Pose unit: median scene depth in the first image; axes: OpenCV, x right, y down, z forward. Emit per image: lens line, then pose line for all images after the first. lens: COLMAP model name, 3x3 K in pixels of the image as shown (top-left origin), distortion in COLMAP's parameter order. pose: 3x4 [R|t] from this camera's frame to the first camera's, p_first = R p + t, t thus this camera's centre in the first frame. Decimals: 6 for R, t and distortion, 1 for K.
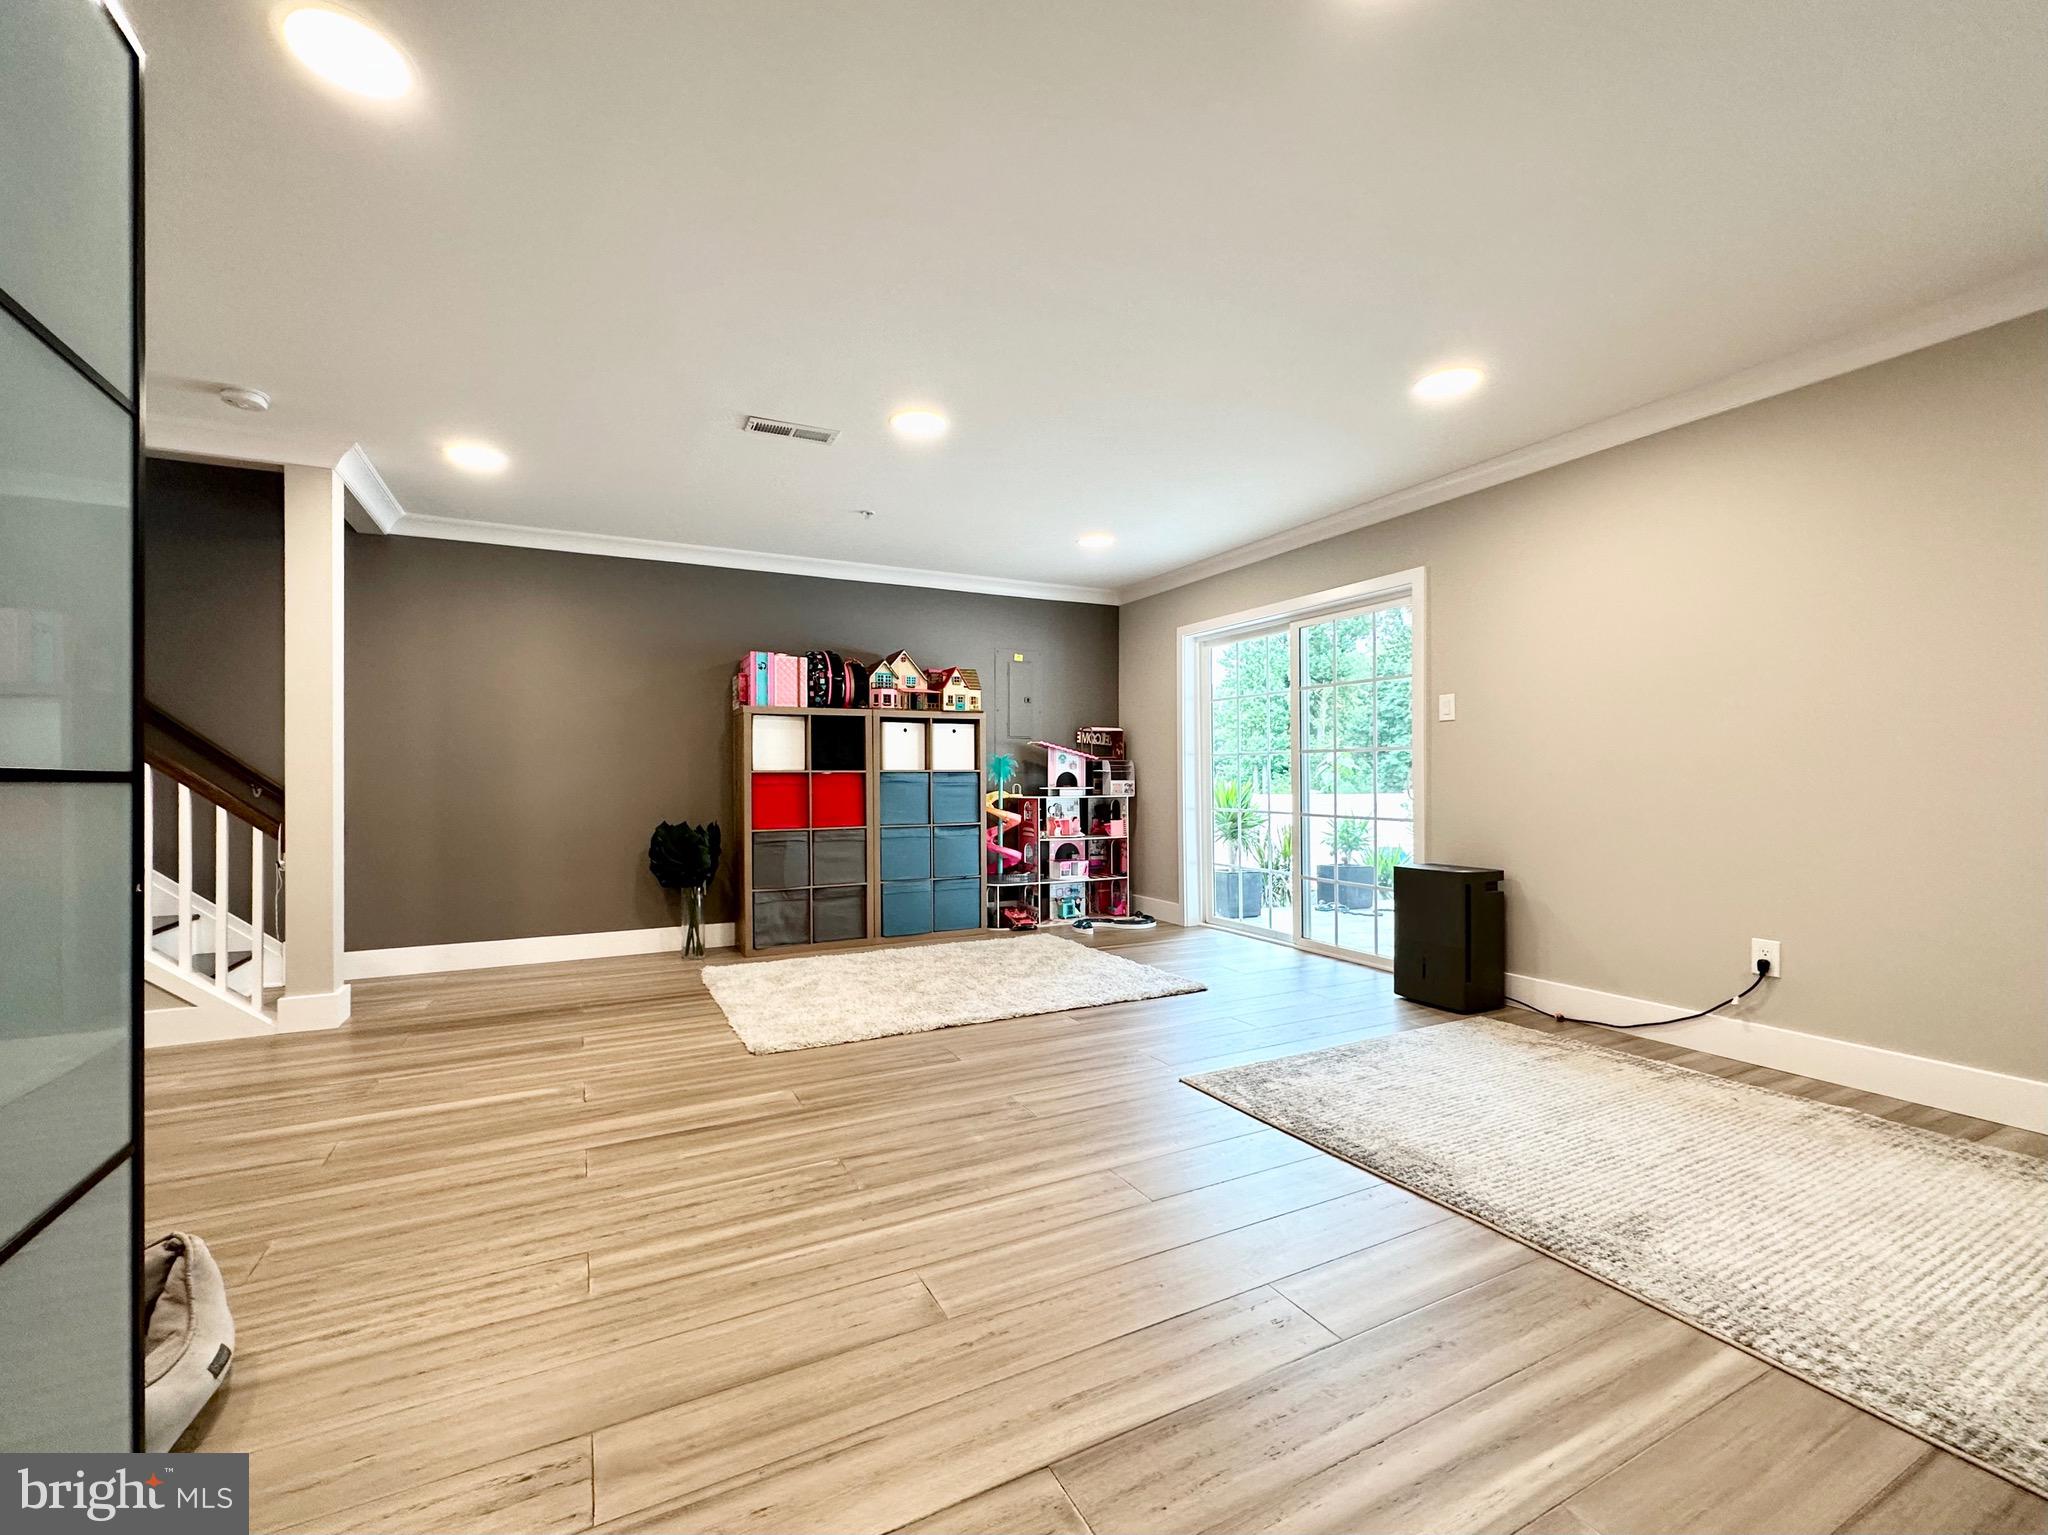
lens RADIAL K [[837.5, 0, 990.4], [0, 837.5, 766.8], [0, 0, 1]] dist [-0.002493, -0.000117]
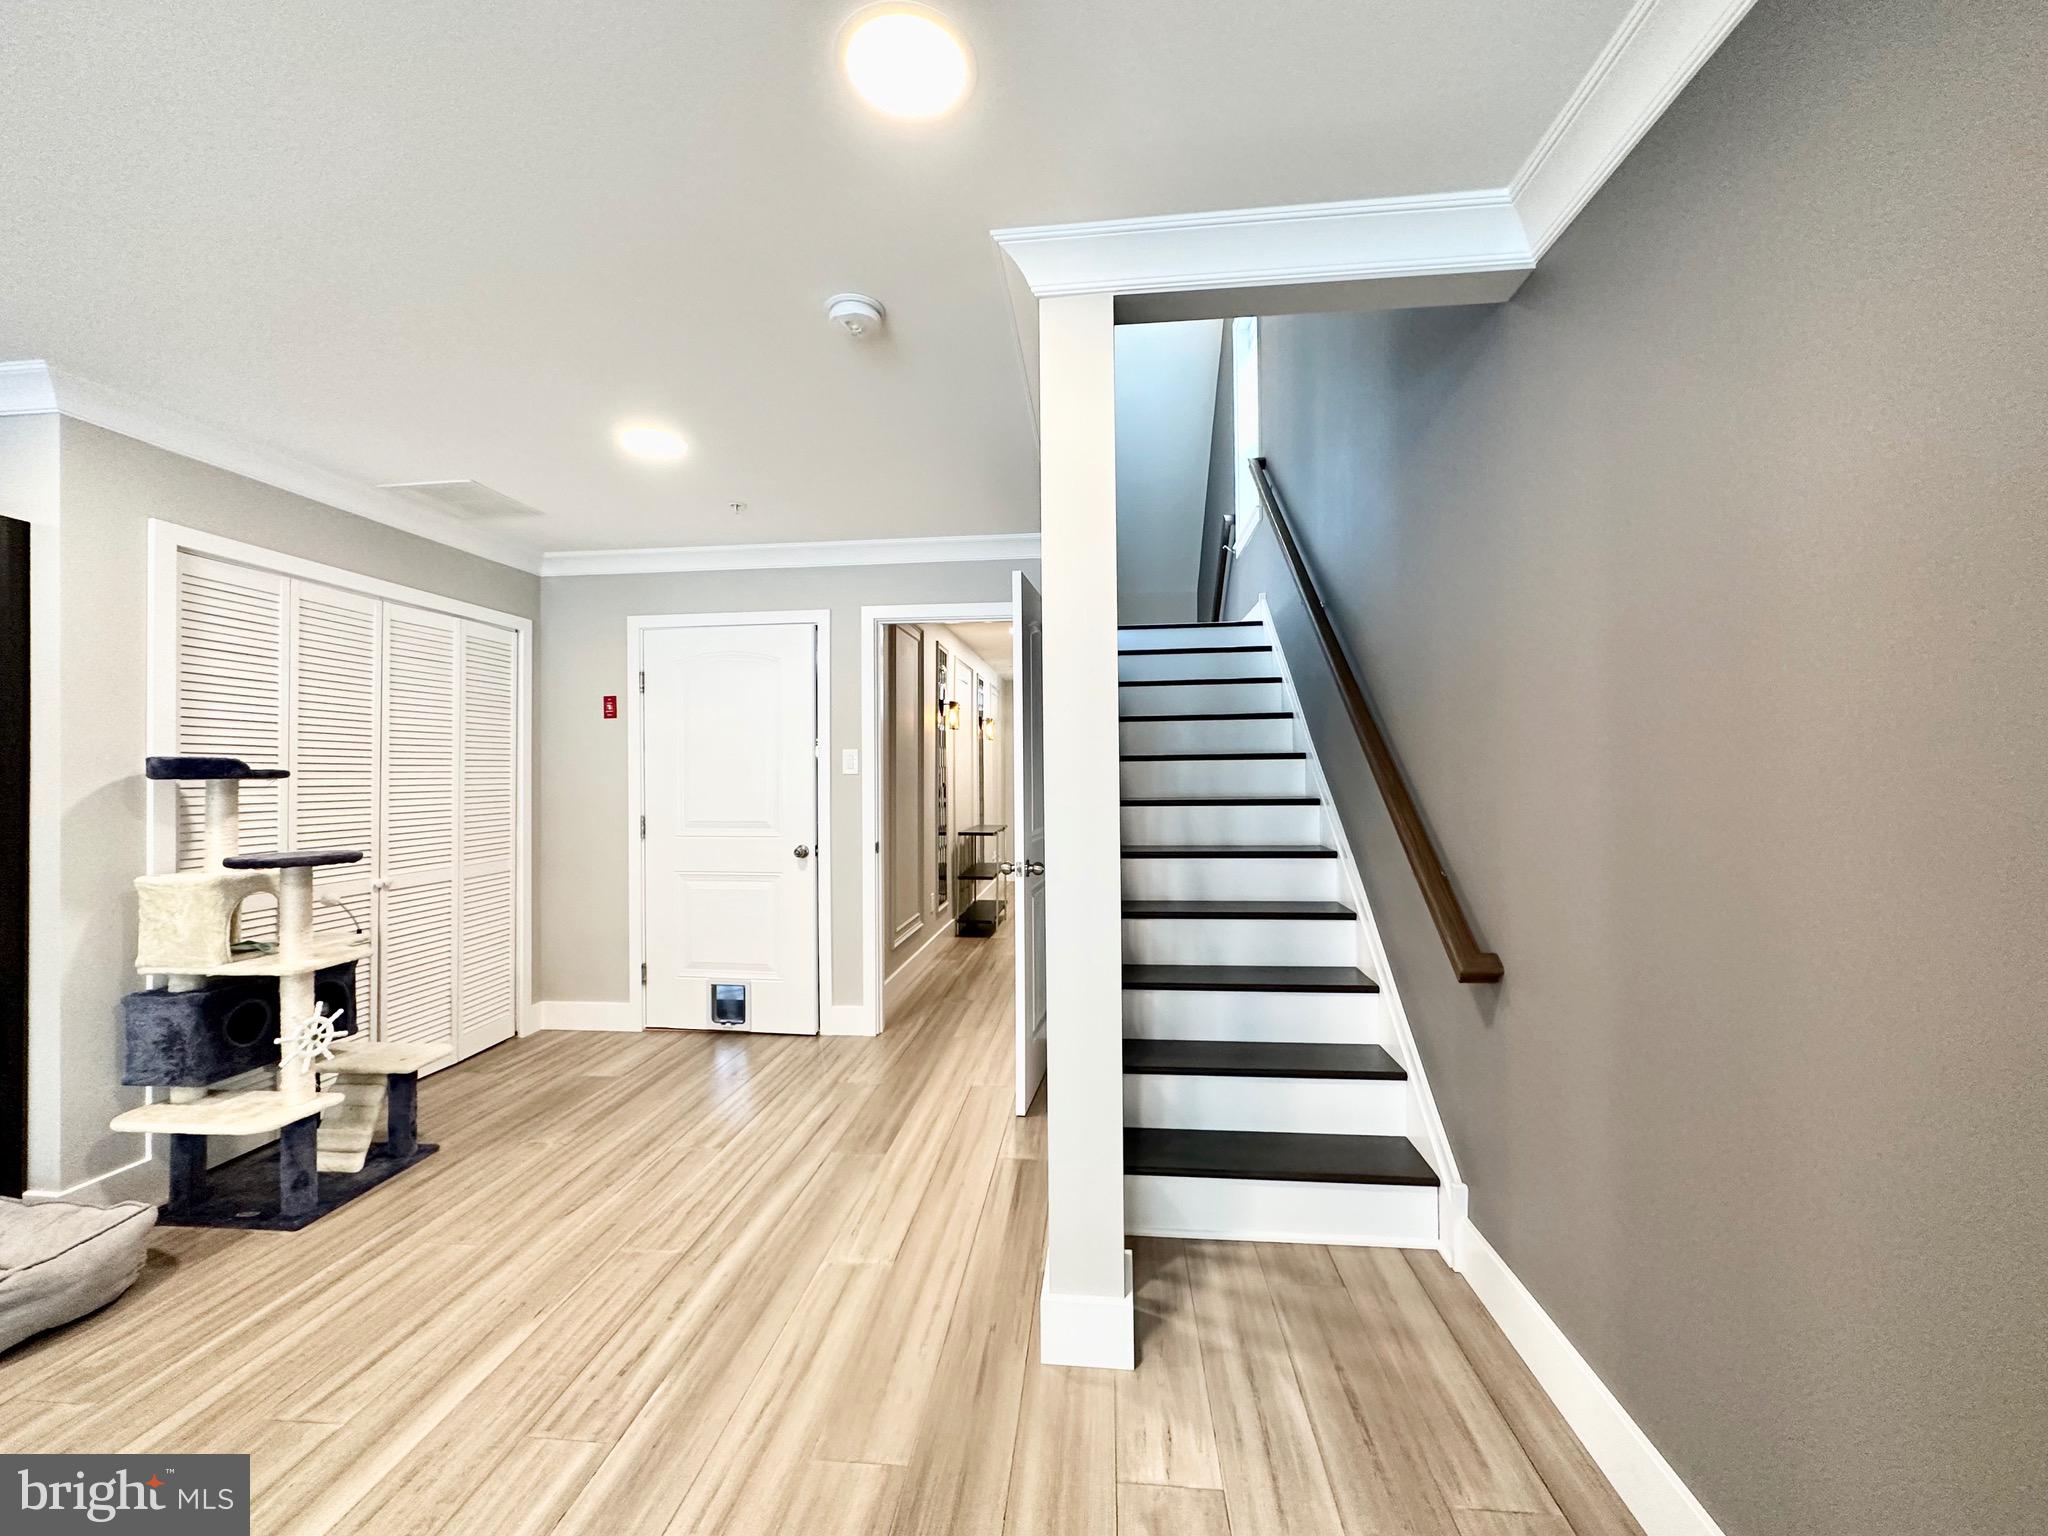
lens RADIAL K [[820.1, 0, 1026.4], [0, 820.1, 766.6], [0, 0, 1]] dist [-0.001218, 0.000132]
pose [[-0.521891, 0.002645, -0.853008, -0.231316], [0.022692, 0.999684, -0.010784, -0.038078], [0.852710, -0.024984, -0.521787, 0.871575]]
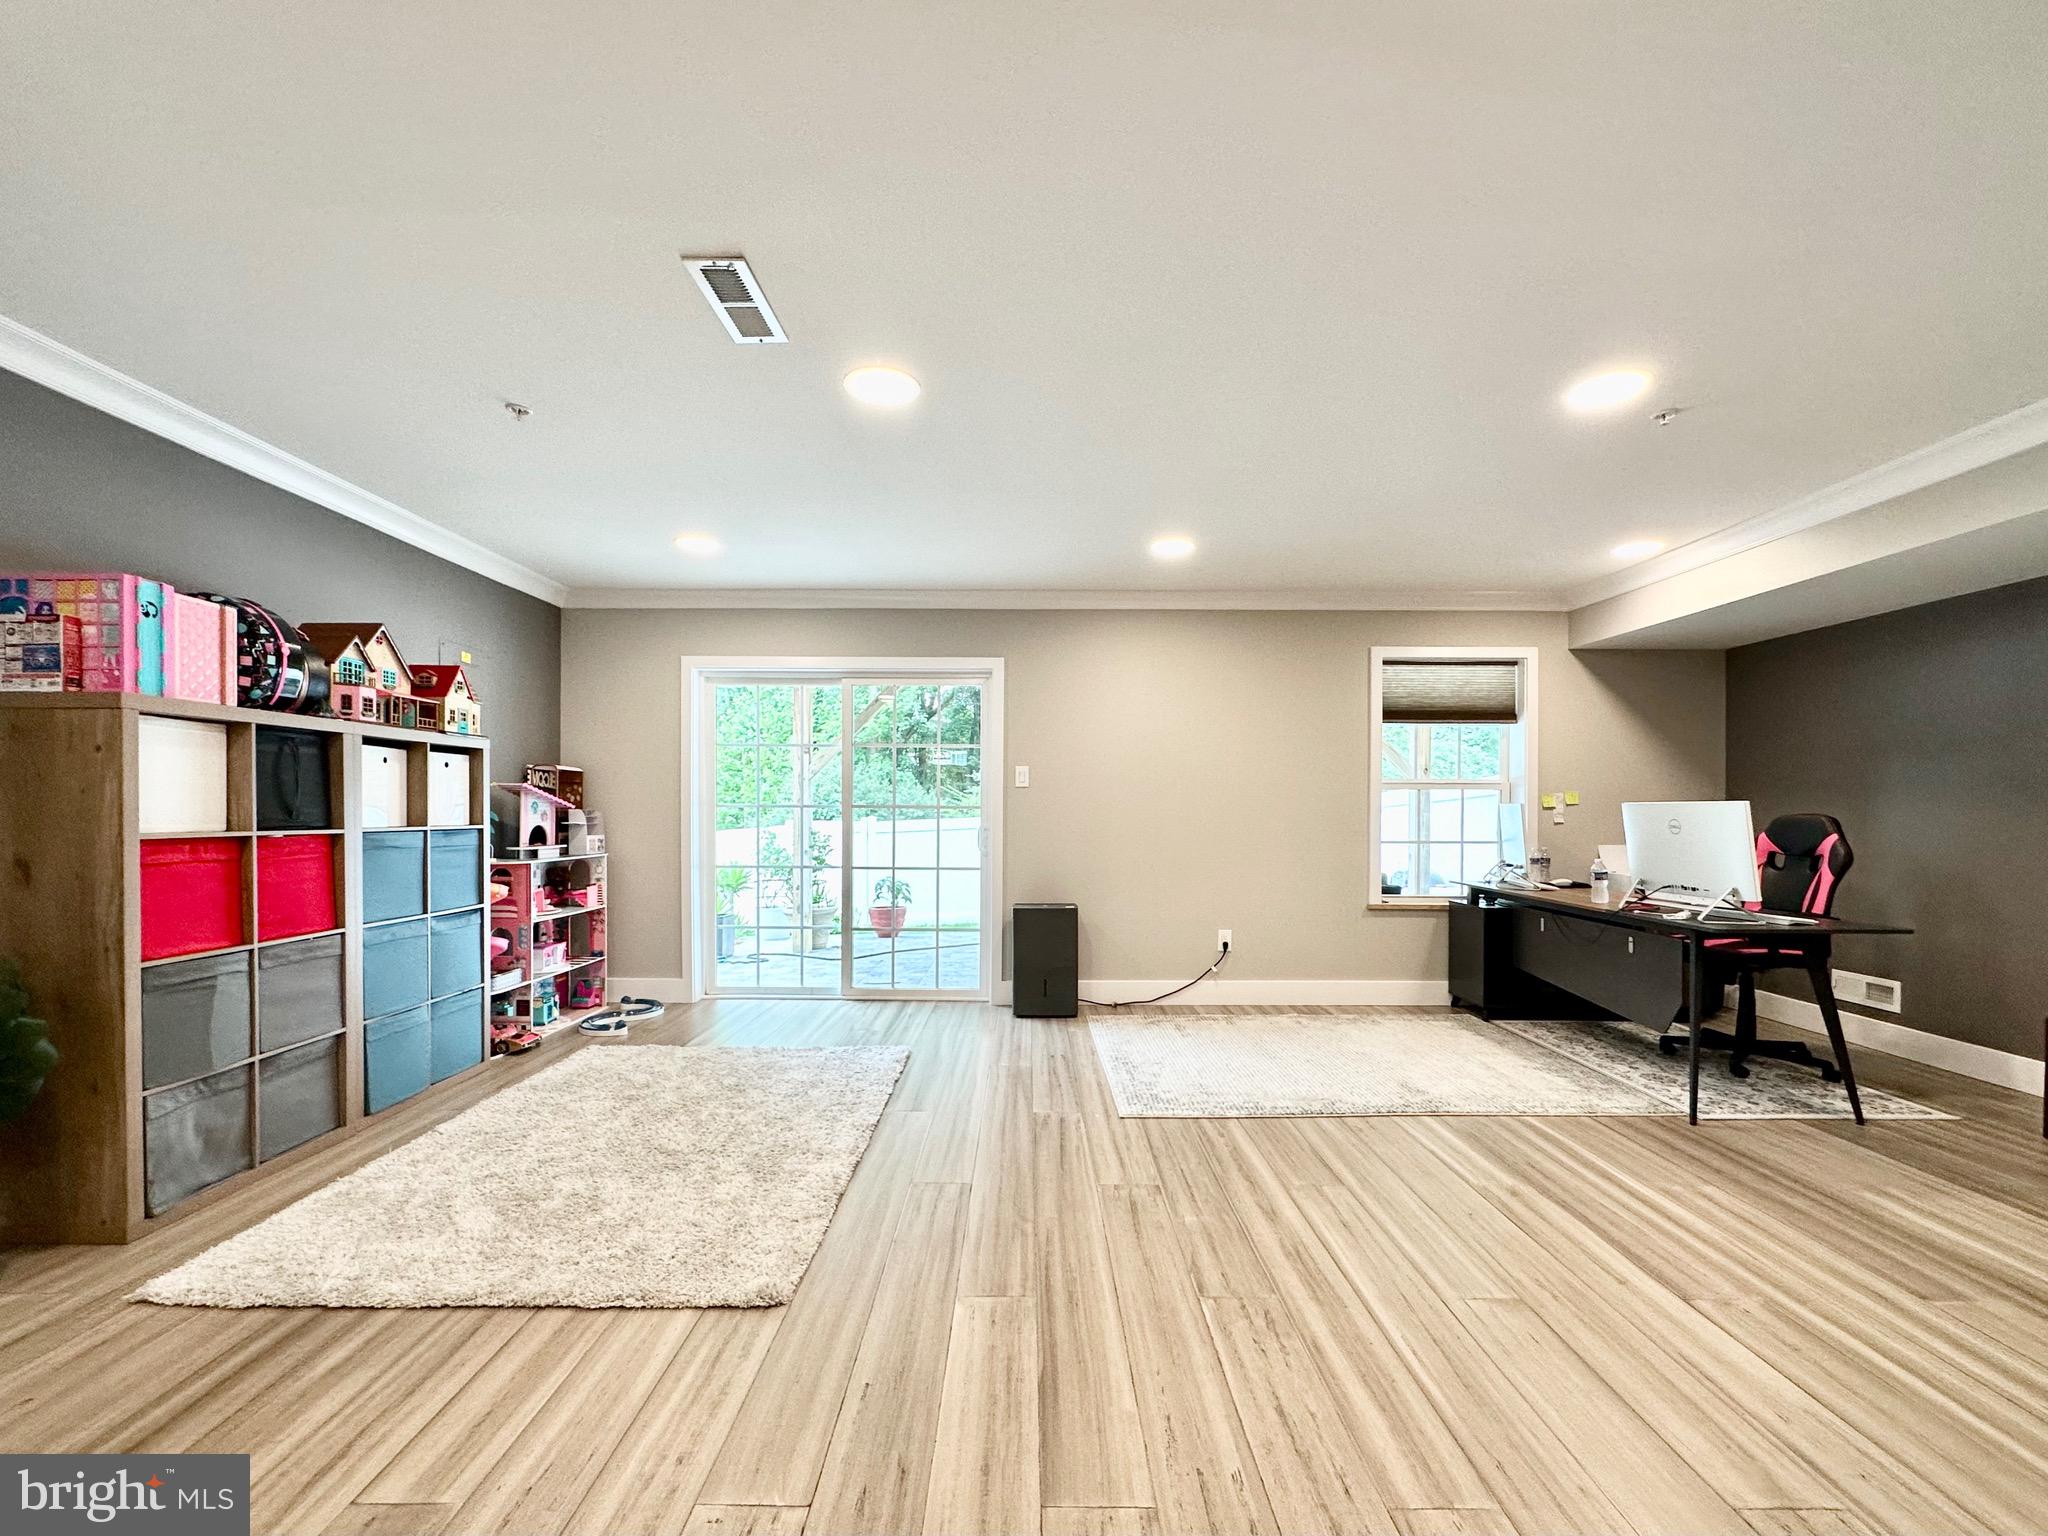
lens RADIAL K [[864.3, 0, 1016.4], [0, 864.3, 816.3], [0, 0, 1]] dist [-0.002685, 0.000145]
pose [[0.444477, 0.001272, 0.895790, -0.475094], [-0.017028, 0.999830, 0.007029, -0.016733], [-0.895629, -0.018377, 0.444423, 0.344000]]
